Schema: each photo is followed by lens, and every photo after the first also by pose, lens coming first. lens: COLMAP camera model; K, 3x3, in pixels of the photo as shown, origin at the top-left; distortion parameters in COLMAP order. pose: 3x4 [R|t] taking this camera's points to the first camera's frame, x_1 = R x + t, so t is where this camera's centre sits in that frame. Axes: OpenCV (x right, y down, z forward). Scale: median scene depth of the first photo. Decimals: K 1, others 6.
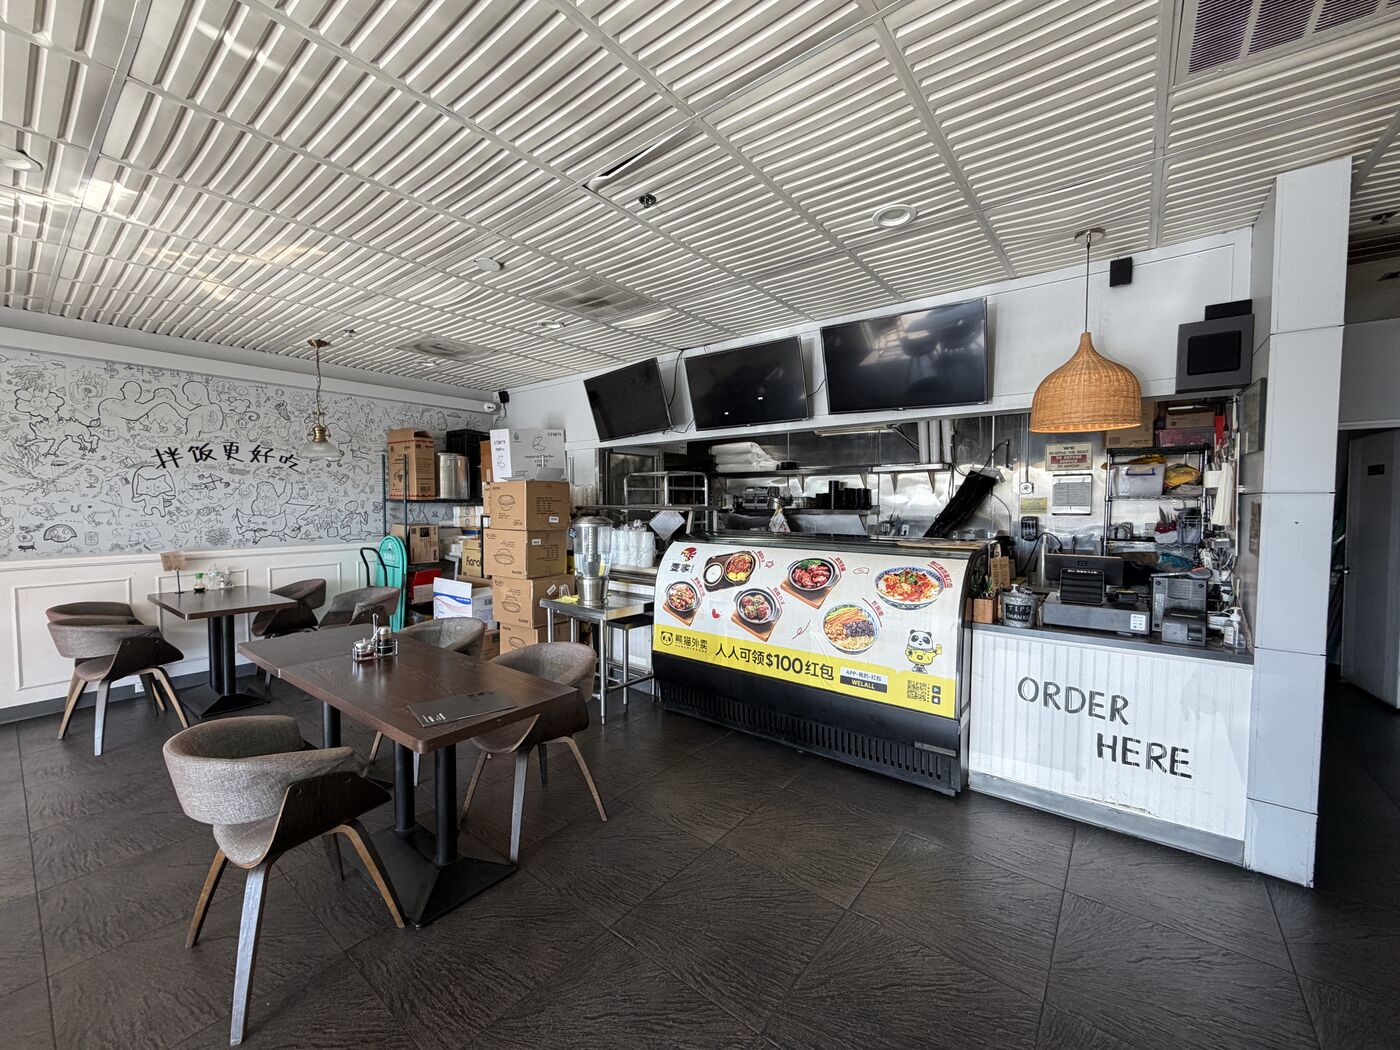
lens RADIAL K [[556.1, 0, 695.5], [0, 556.1, 526.2], [0, 0, 1]] dist [-0.000740, -0.000208]
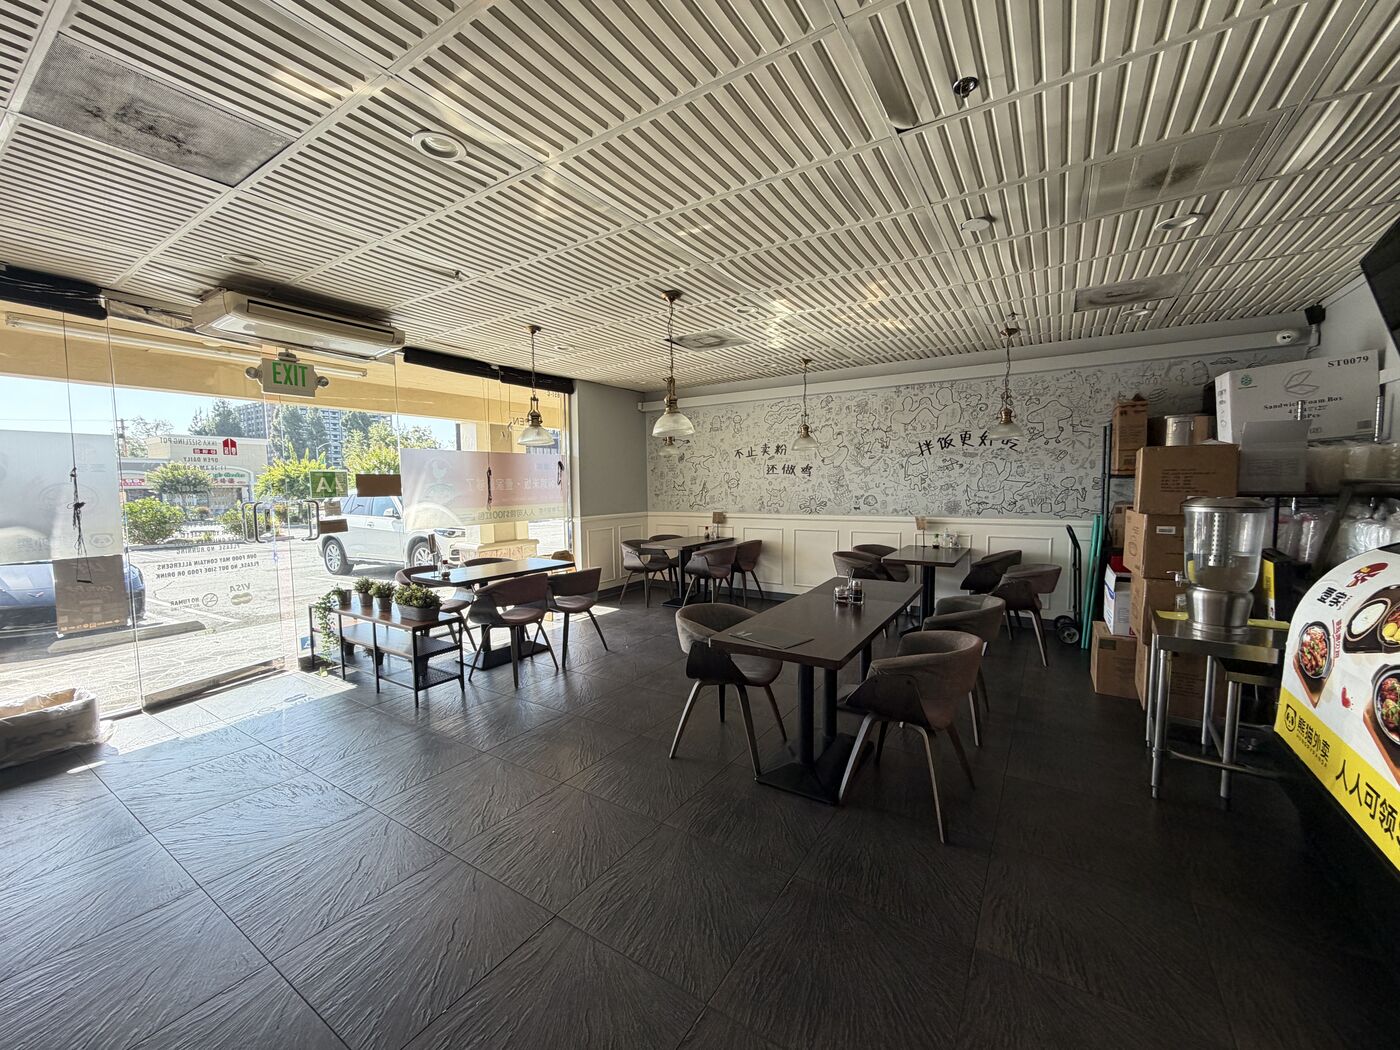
lens RADIAL K [[556.1, 0, 695.5], [0, 556.1, 526.2], [0, 0, 1]] dist [-0.000740, -0.000208]
pose [[0.091625, 0.072563, -0.993146, 0.365283], [-0.029520, 0.997101, 0.070128, -0.009459], [0.995356, 0.022892, 0.093501, 0.296757]]
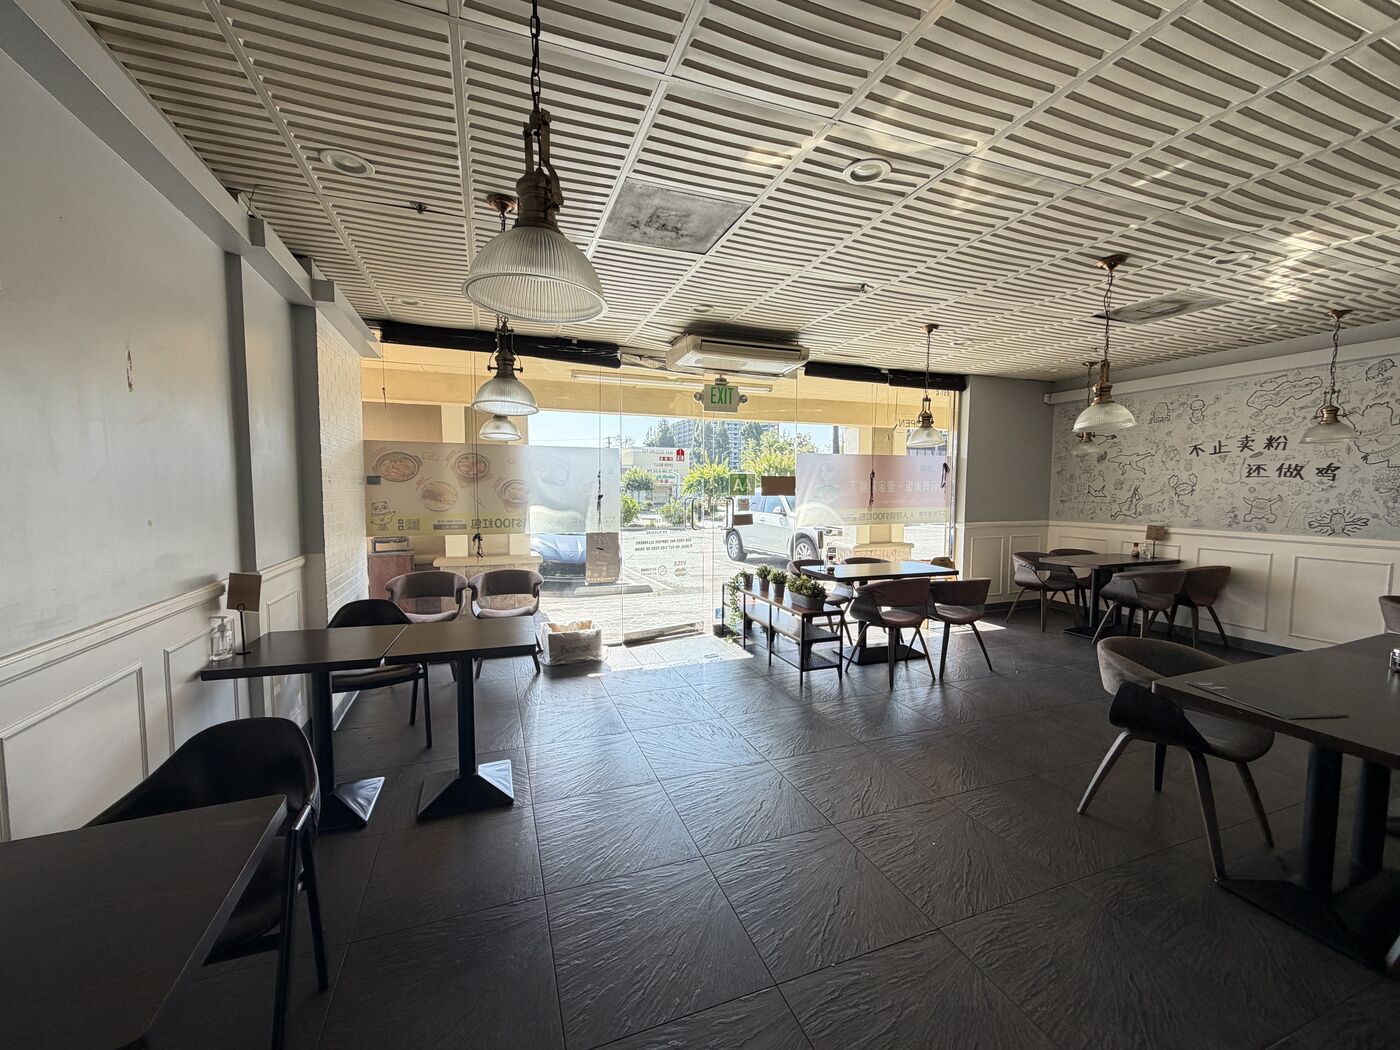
lens RADIAL K [[556.1, 0, 695.5], [0, 556.1, 526.2], [0, 0, 1]] dist [-0.000740, -0.000208]
pose [[-0.520119, 0.054929, -0.852326, 0.381808], [-0.040248, 0.995245, 0.088700, -0.008026], [0.853145, 0.080439, -0.515435, 0.276591]]
